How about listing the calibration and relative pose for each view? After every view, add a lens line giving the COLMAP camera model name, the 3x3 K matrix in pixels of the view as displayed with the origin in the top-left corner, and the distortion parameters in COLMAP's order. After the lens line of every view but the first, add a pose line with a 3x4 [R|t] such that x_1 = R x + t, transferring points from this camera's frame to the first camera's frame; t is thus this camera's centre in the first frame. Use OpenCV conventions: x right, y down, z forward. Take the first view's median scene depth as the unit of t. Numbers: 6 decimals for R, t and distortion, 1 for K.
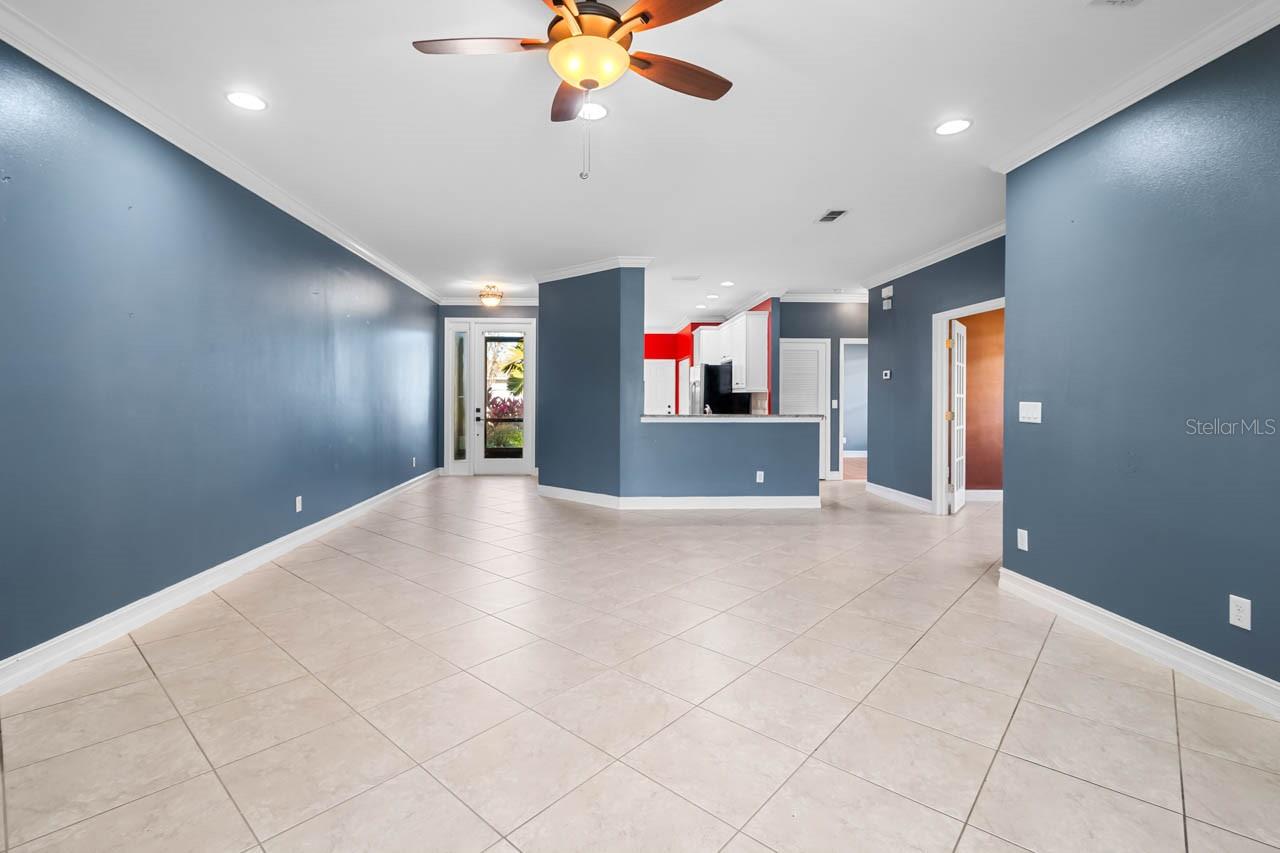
lens RADIAL K [[573.9, 0, 623.6], [0, 573.9, 403.3], [0, 0, 1]] dist [0.003741, 0.000031]
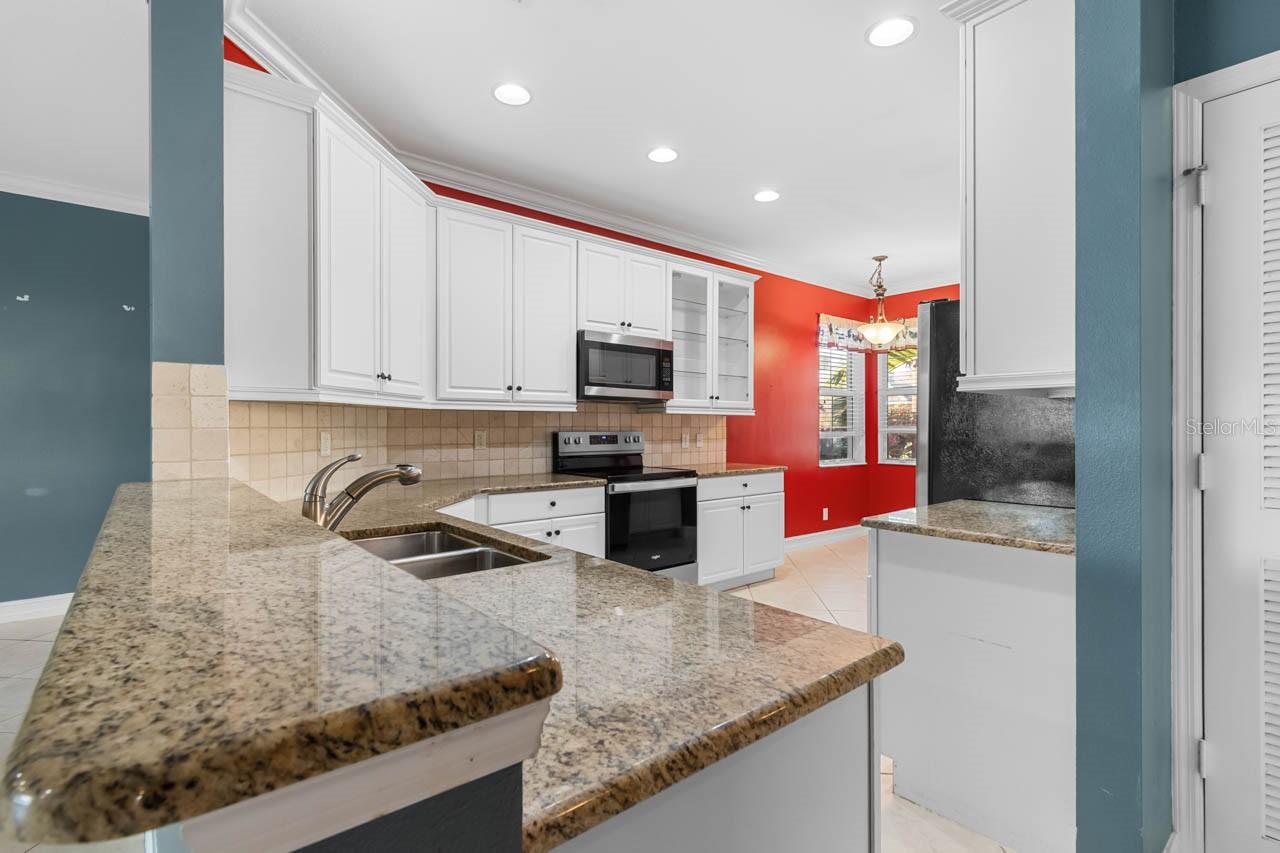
lens RADIAL K [[598.0, 0, 640.0], [0, 598.0, 426.5], [0, 0, 1]] dist [0.002682, 0.000045]
pose [[0.603593, -0.001666, -0.797291, 0.363932], [-0.004293, 0.999977, -0.005340, -0.005435], [0.797281, 0.006646, 0.603572, 0.884050]]
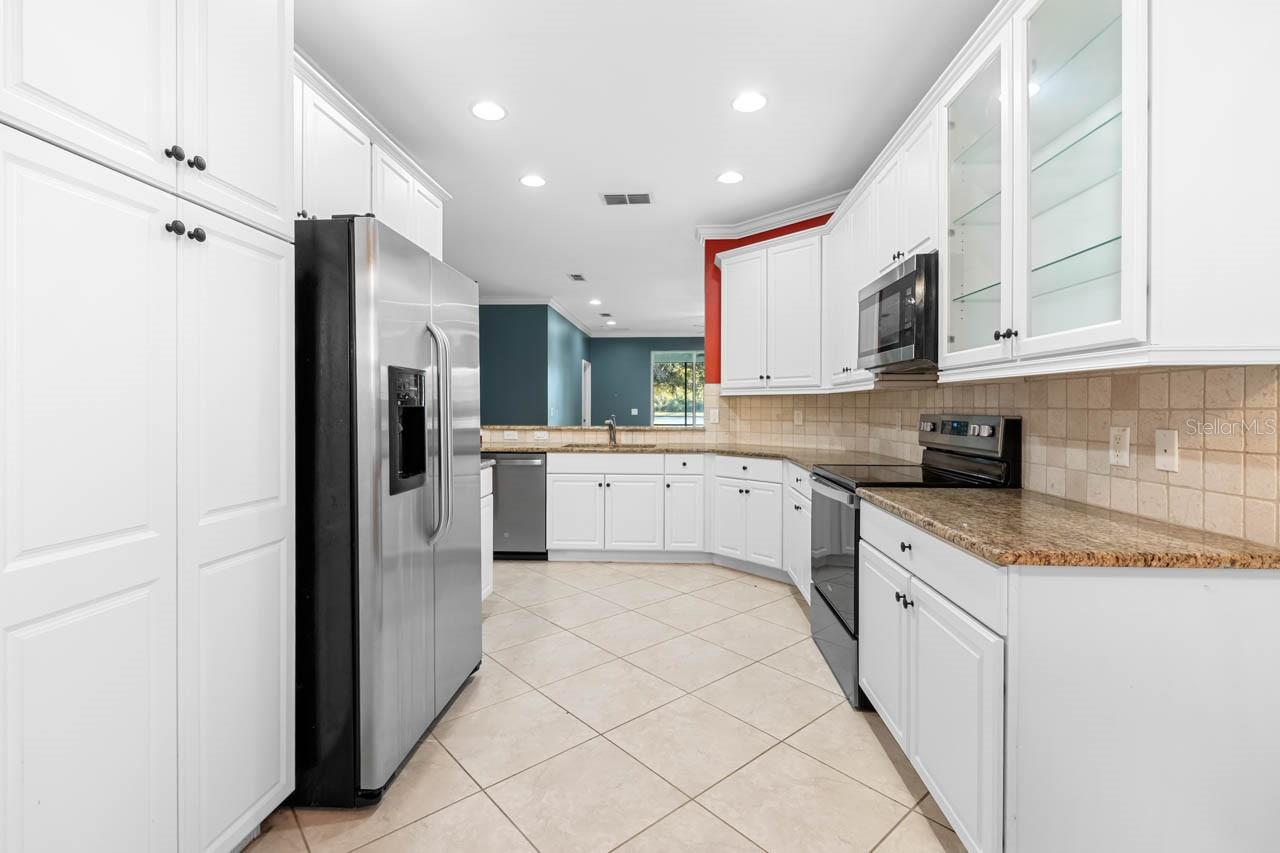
lens RADIAL K [[575.5, 0, 643.3], [0, 575.5, 406.4], [0, 0, 1]] dist [0.002205, 0.000432]
pose [[-0.994033, -0.004198, 0.108997, 0.024931], [-0.003652, 0.999980, 0.005204, -0.010309], [-0.109017, 0.004775, -0.994028, 1.600331]]
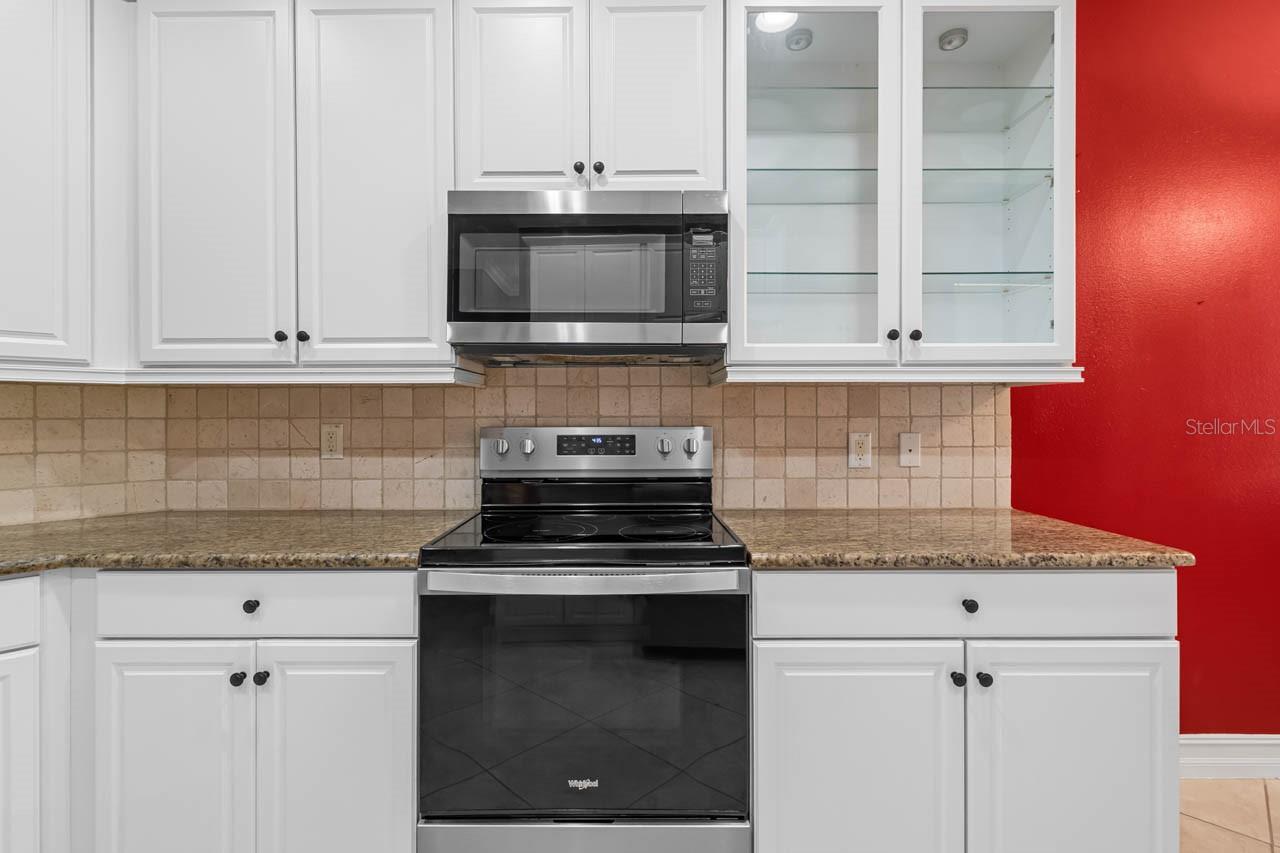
lens RADIAL K [[585.4, 0, 631.2], [0, 585.4, 414.2], [0, 0, 1]] dist [0.003188, 0.000159]
pose [[-0.054101, -0.003687, -0.998529, 0.131144], [-0.004004, 0.999986, -0.003476, -0.008420], [0.998527, 0.003810, -0.054115, 1.244290]]
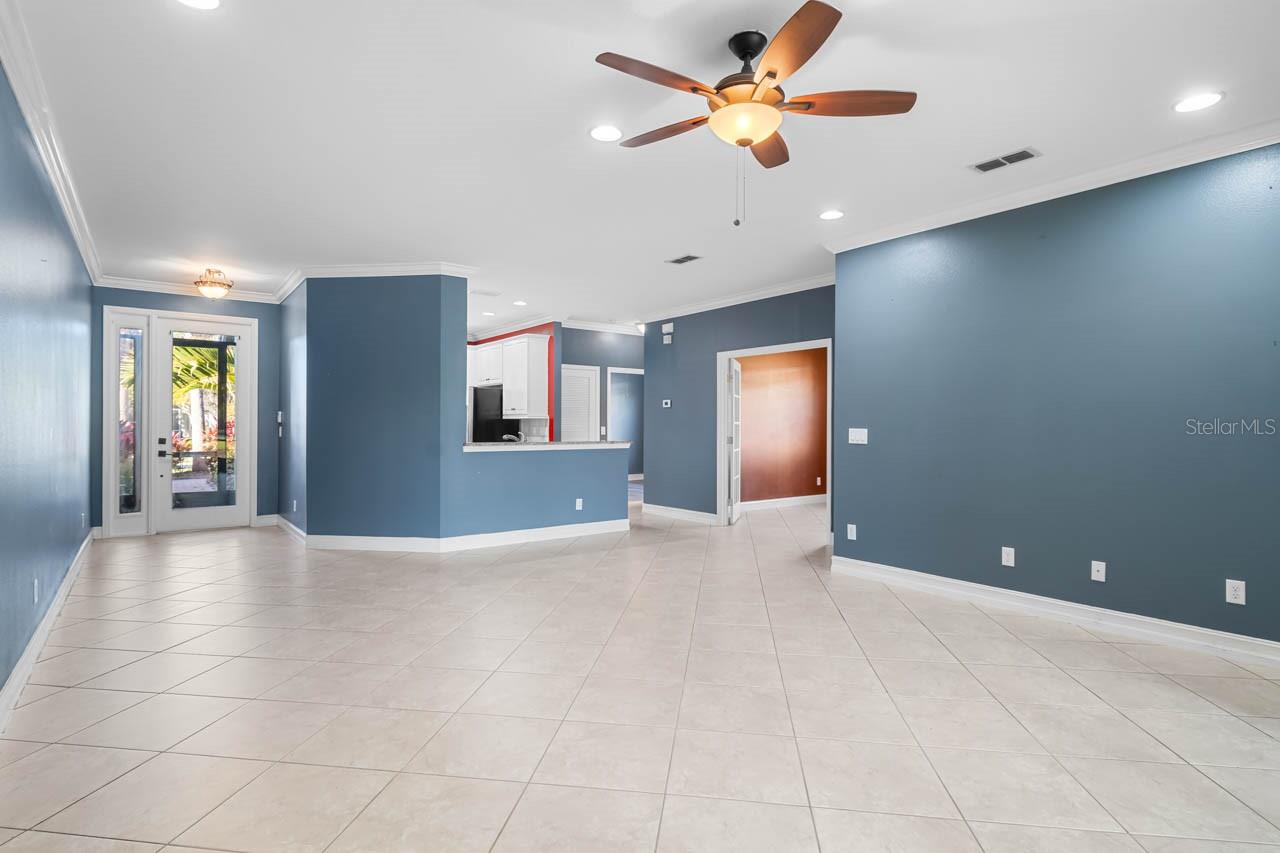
lens RADIAL K [[635.8, 0, 640.0], [0, 635.8, 426.5], [0, 0, 1]] dist [0.002842, 0.000157]
pose [[0.827379, 0.000375, 0.561643, -0.255745], [0.002741, 0.999985, -0.004706, -0.000593], [-0.561637, 0.005433, 0.827366, 0.027612]]
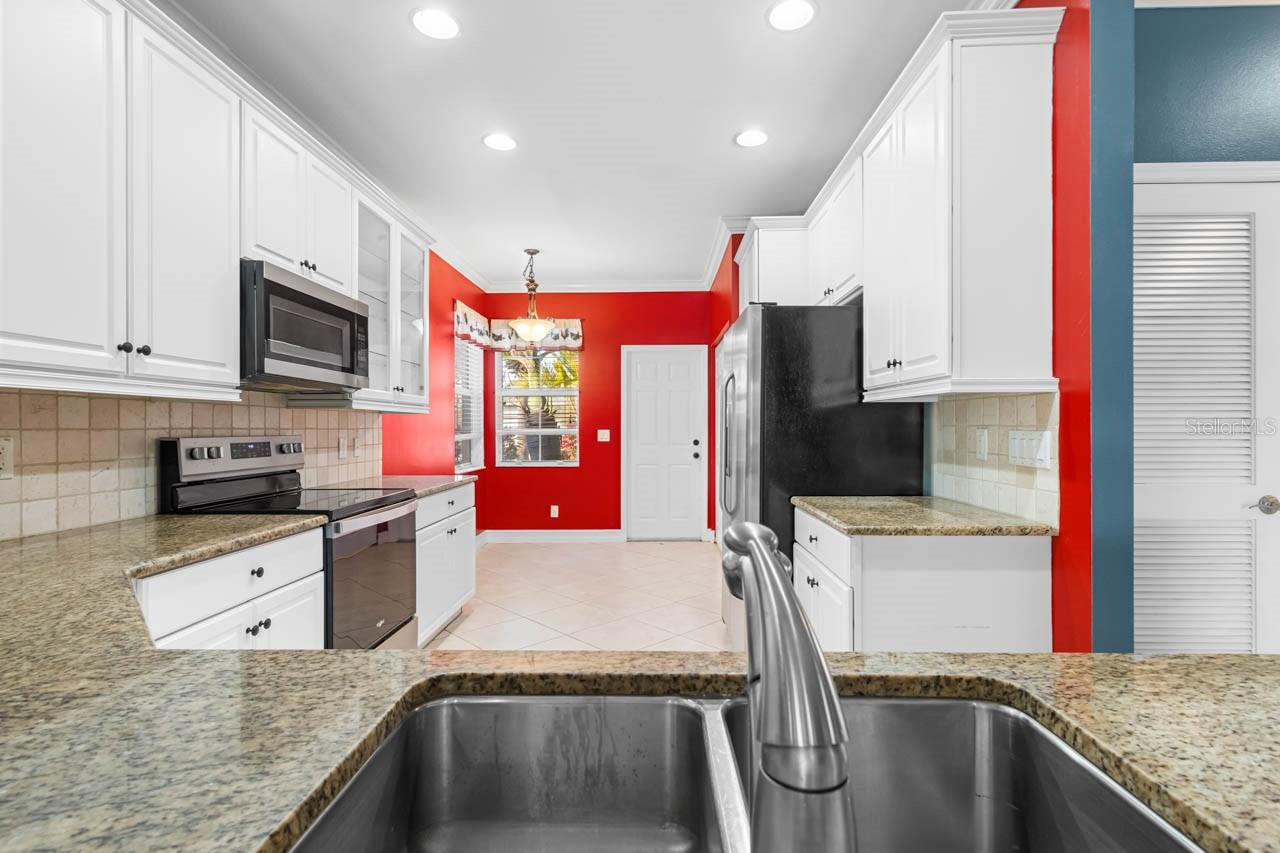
lens RADIAL K [[594.4, 0, 647.6], [0, 594.4, 428.6], [0, 0, 1]] dist [0.002491, -0.000120]
pose [[0.997761, -0.003543, -0.066781, 0.128957], [0.003185, 0.999980, -0.005461, -0.005391], [0.066799, 0.005236, 0.997753, 0.874769]]
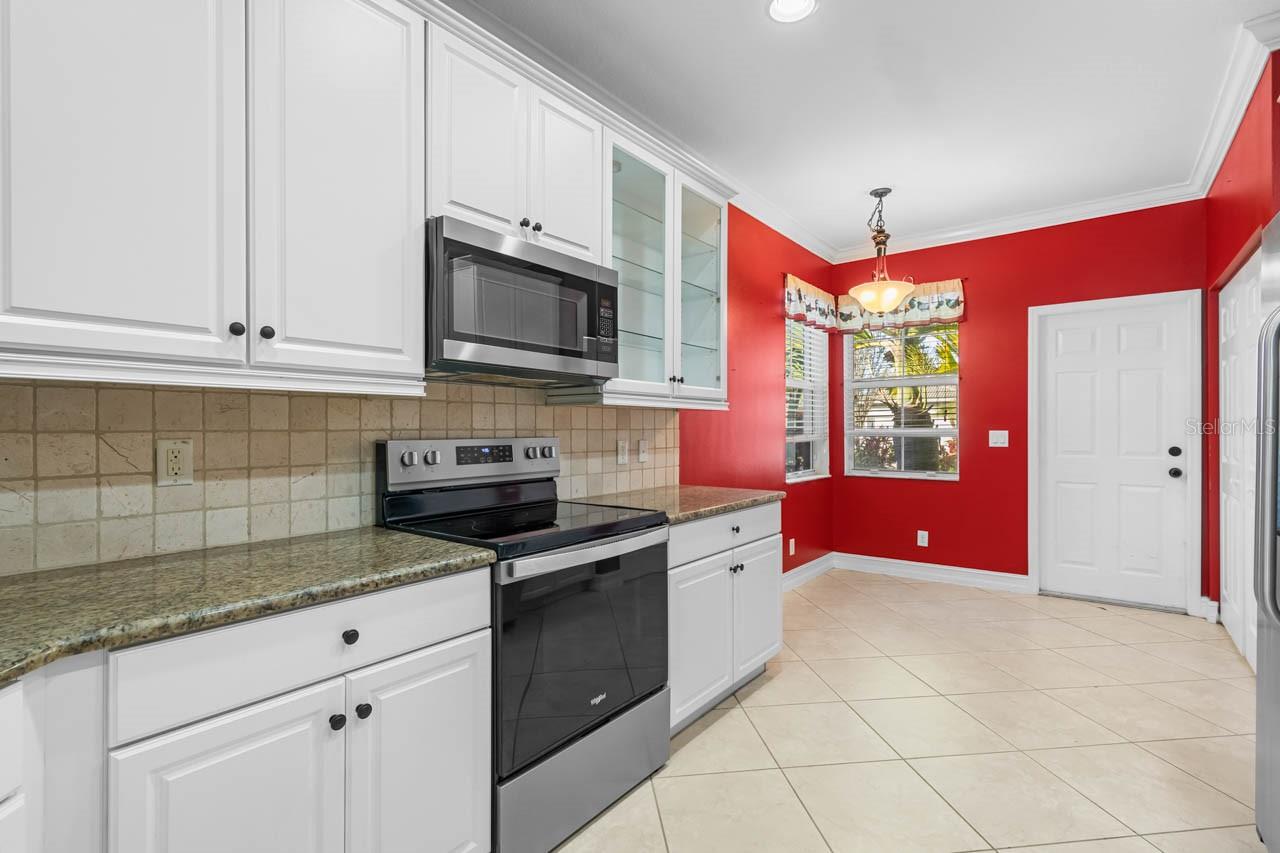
lens RADIAL K [[590.8, 0, 640.0], [0, 590.8, 426.5], [0, 0, 1]] dist [0.003083, -0.000523]
pose [[0.755612, -0.005638, -0.654995, 0.127026], [-0.000516, 0.999958, -0.009202, -0.006899], [0.655019, 0.007291, 0.755577, 1.037094]]
